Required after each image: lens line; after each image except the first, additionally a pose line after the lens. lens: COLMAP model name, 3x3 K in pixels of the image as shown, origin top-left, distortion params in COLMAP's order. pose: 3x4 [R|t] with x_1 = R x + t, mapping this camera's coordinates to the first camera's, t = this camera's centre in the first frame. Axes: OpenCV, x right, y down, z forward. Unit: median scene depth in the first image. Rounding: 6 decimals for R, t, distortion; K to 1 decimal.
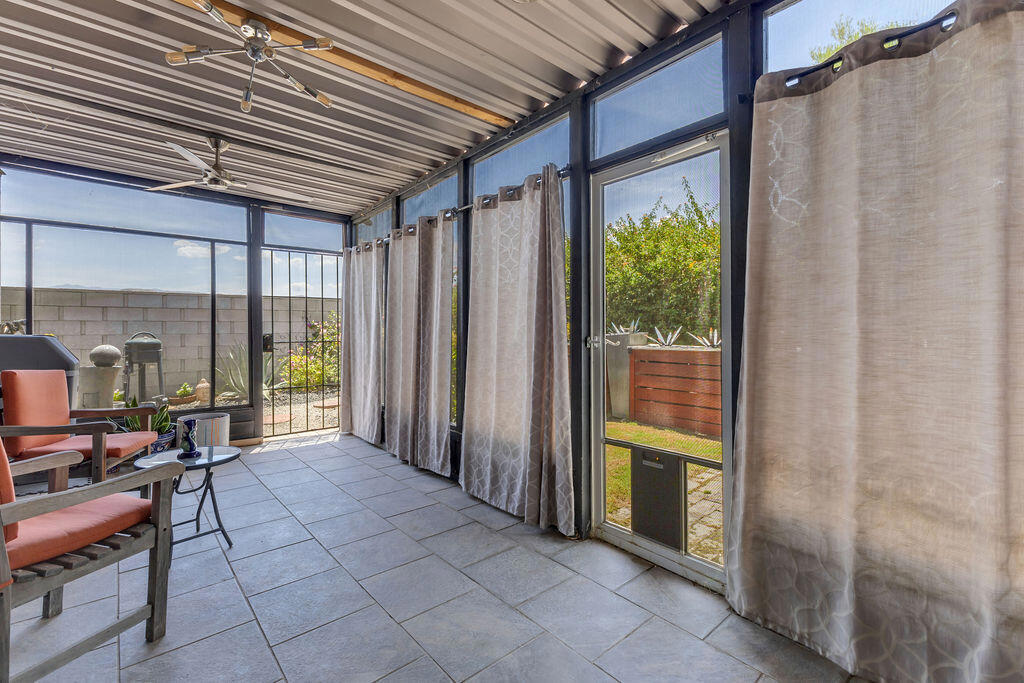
lens RADIAL K [[454.2, 0, 503.5], [0, 454.2, 332.6], [0, 0, 1]] dist [0.007484, 0.000351]
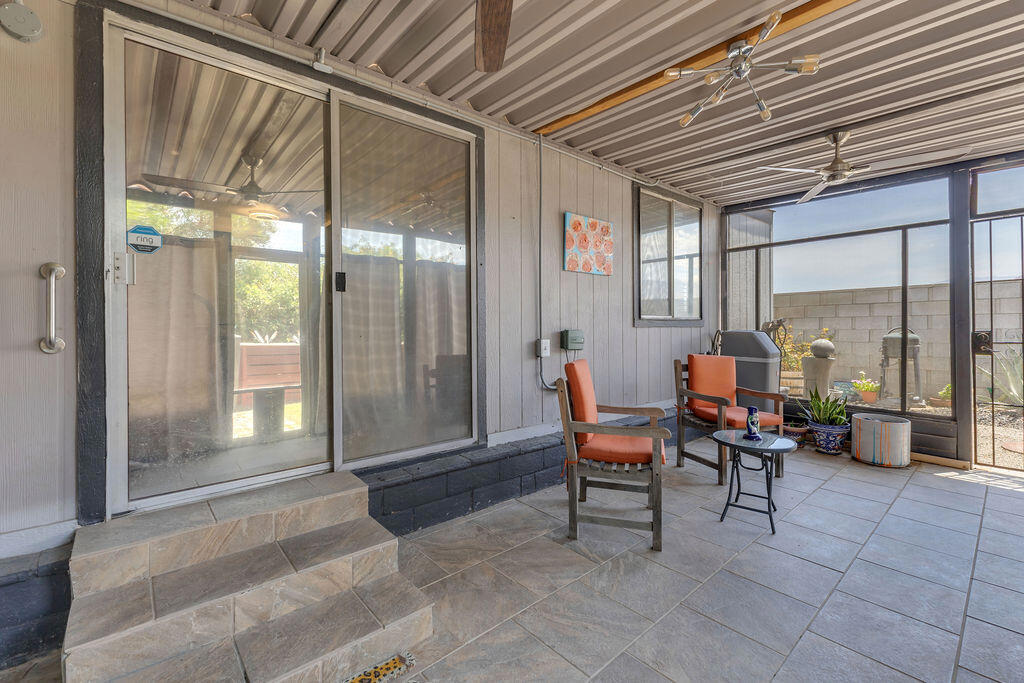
lens RADIAL K [[443.2, 0, 523.3], [0, 443.2, 326.8], [0, 0, 1]] dist [0.012448, -0.004109]
pose [[0.026272, 0.002290, -0.999652, 0.305862], [0.001264, 0.999997, 0.002324, -0.009269], [0.999654, -0.001325, 0.026270, 0.289925]]
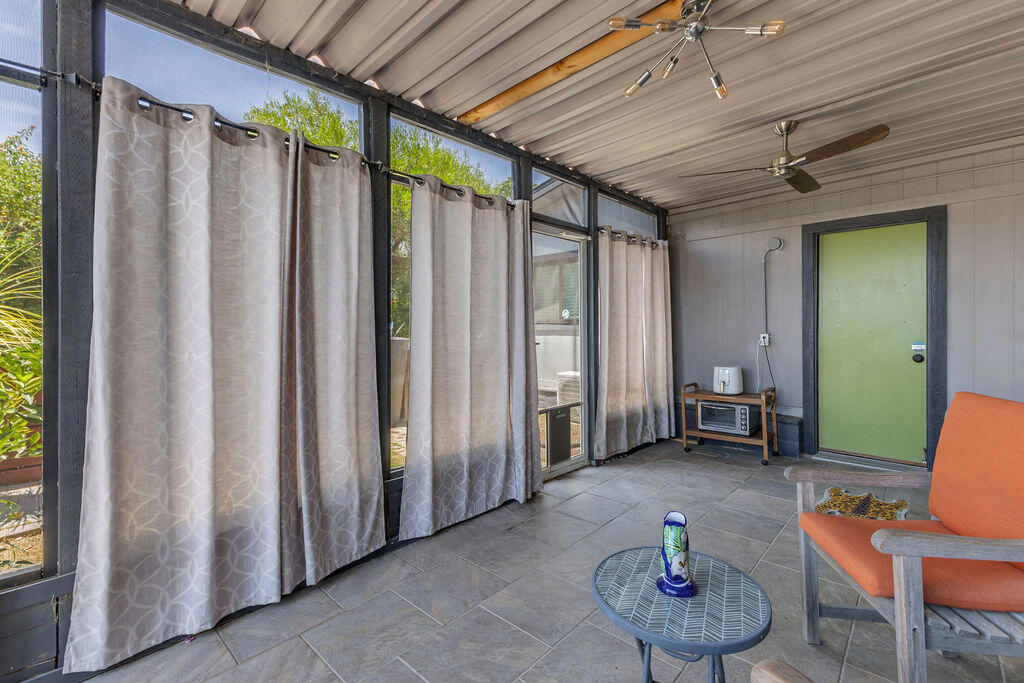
lens RADIAL K [[443.2, 0, 503.2], [0, 443.2, 328.8], [0, 0, 1]] dist [0.012448, -0.004109]
pose [[-0.096268, 0.003293, 0.995350, -0.844247], [0.000827, 0.999994, -0.003229, -0.008668], [-0.995355, 0.000512, -0.096270, 0.909402]]
